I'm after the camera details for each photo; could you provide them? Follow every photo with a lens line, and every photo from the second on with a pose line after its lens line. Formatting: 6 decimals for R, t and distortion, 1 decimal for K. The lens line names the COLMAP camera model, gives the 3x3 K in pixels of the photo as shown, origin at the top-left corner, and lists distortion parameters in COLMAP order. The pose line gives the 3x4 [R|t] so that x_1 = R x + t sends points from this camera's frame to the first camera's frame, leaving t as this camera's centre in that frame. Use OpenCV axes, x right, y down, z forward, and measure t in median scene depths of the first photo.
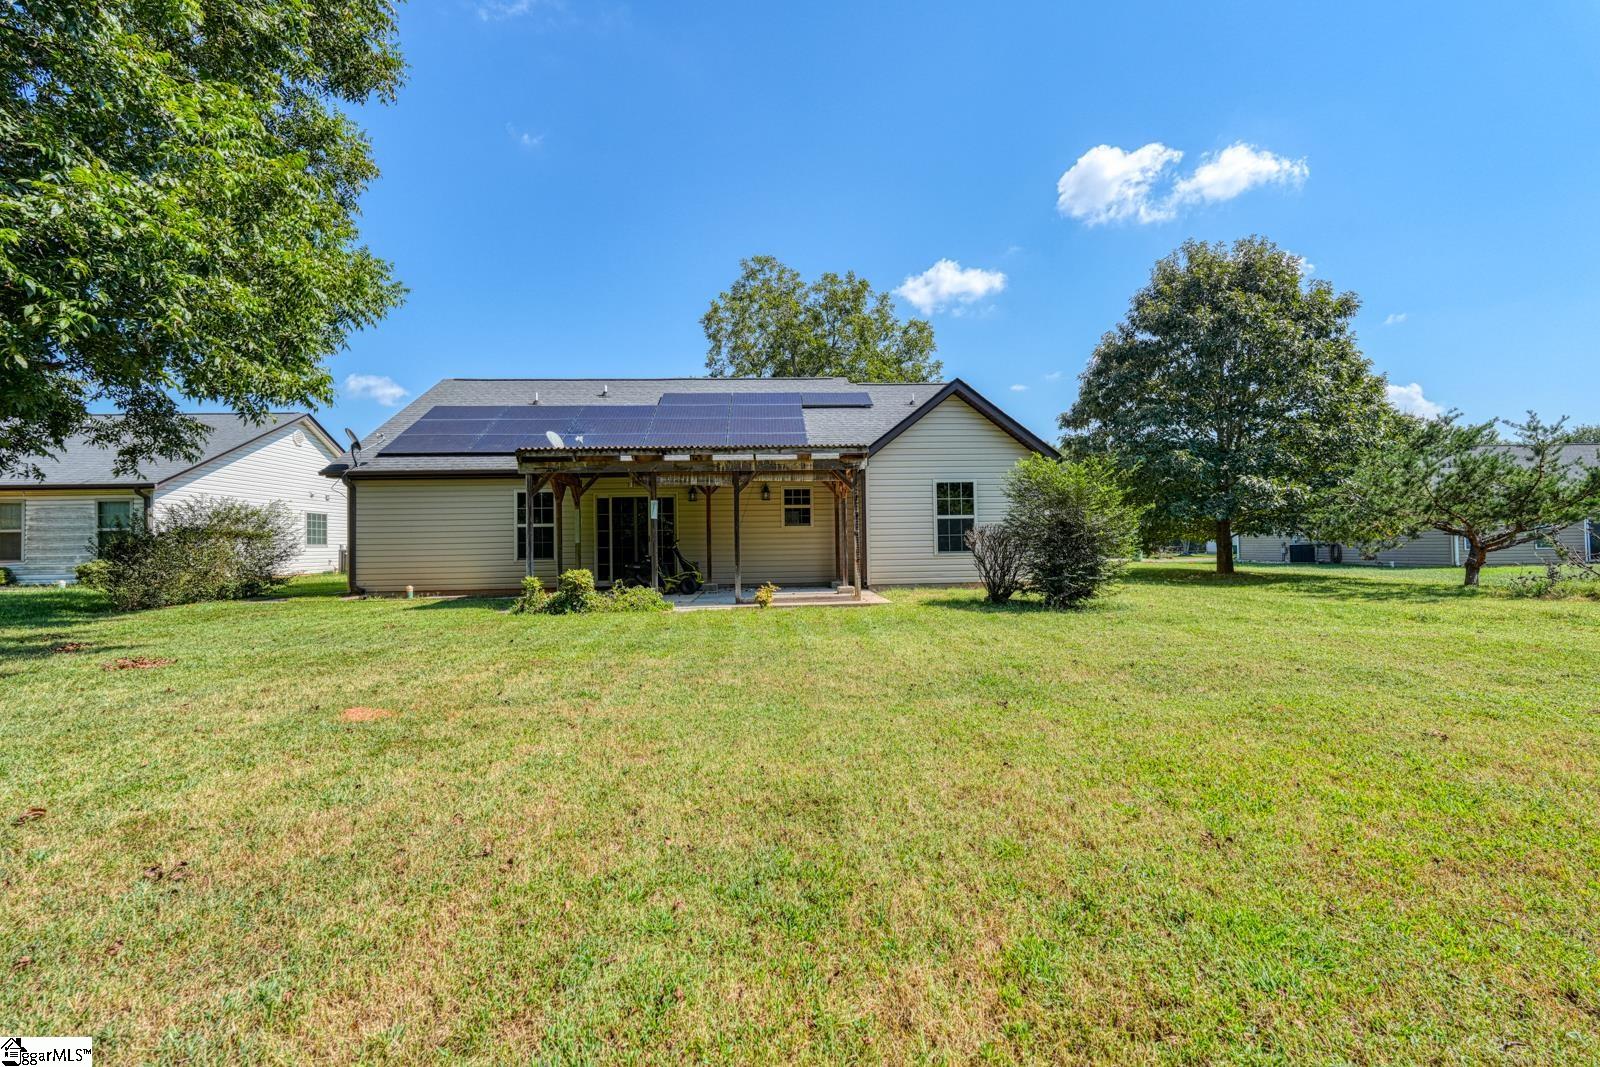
lens RADIAL K [[696.3, 0, 797.6], [0, 696.3, 539.3], [0, 0, 1]] dist [0.001603, 0.000231]
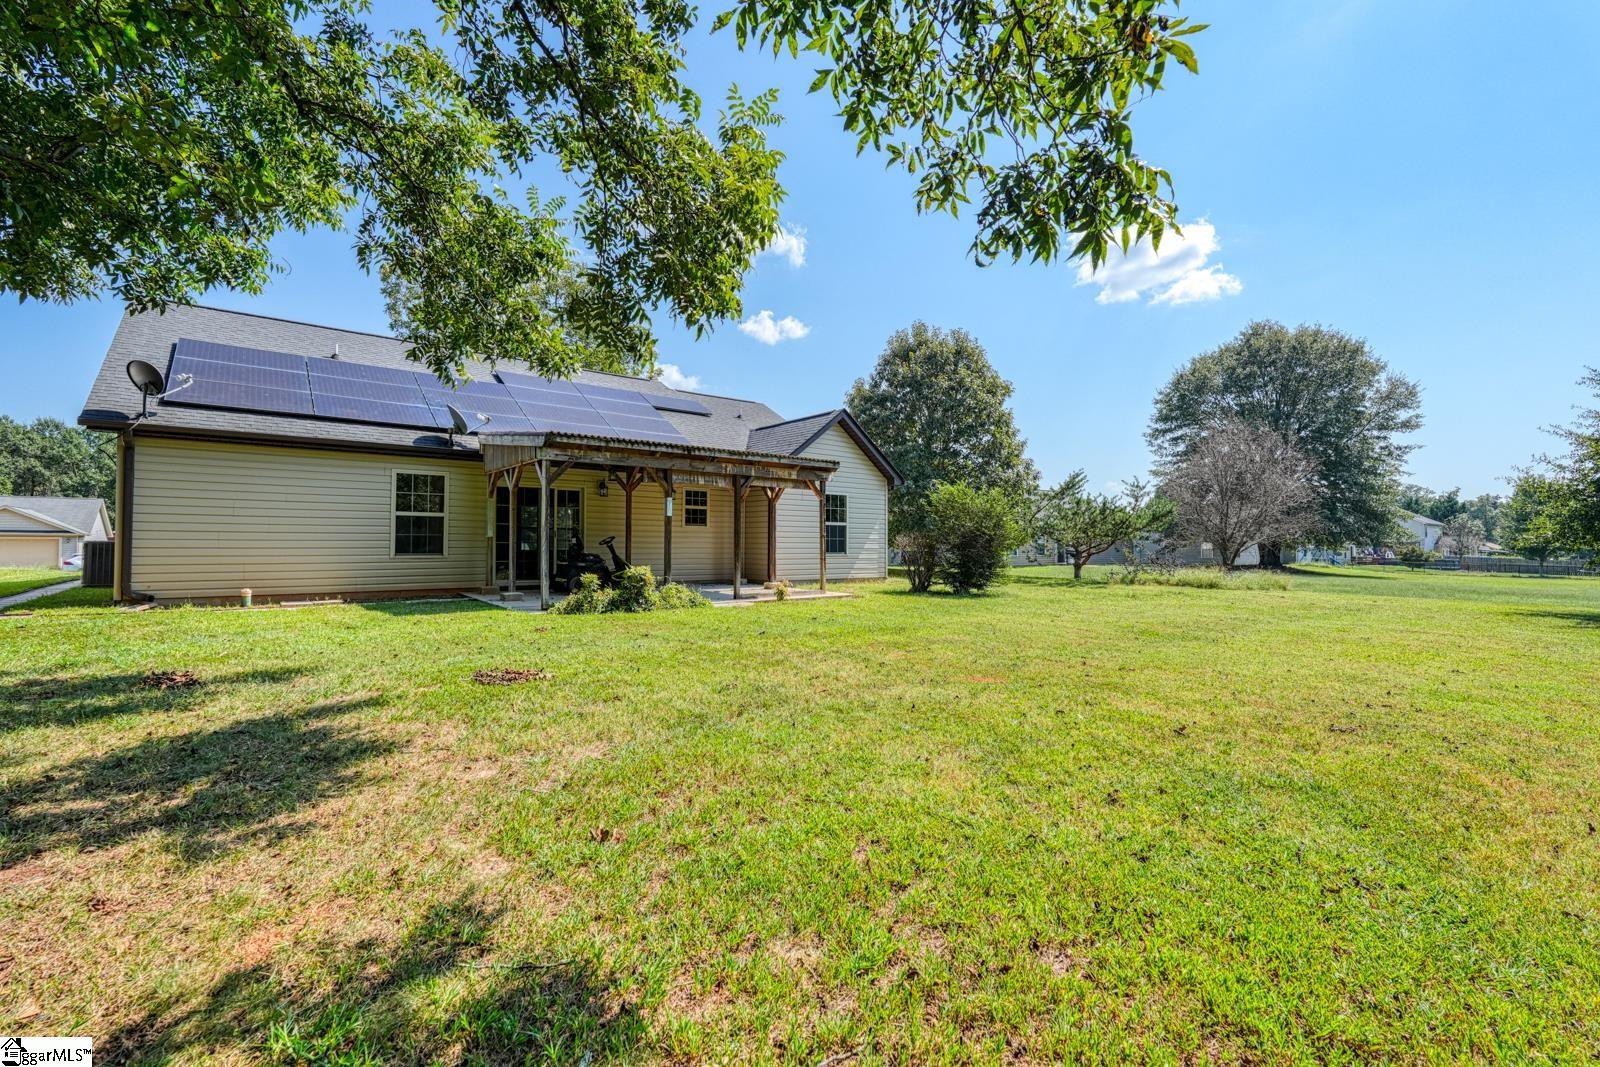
lens RADIAL K [[709.5, 0, 800.0], [0, 709.5, 533.5], [0, 0, 1]] dist [0.002017, 0.000068]
pose [[0.811810, 0.030267, 0.583136, -0.495234], [-0.023099, 0.999539, -0.019723, 0.009013], [-0.583464, 0.002541, 0.812135, 0.049720]]
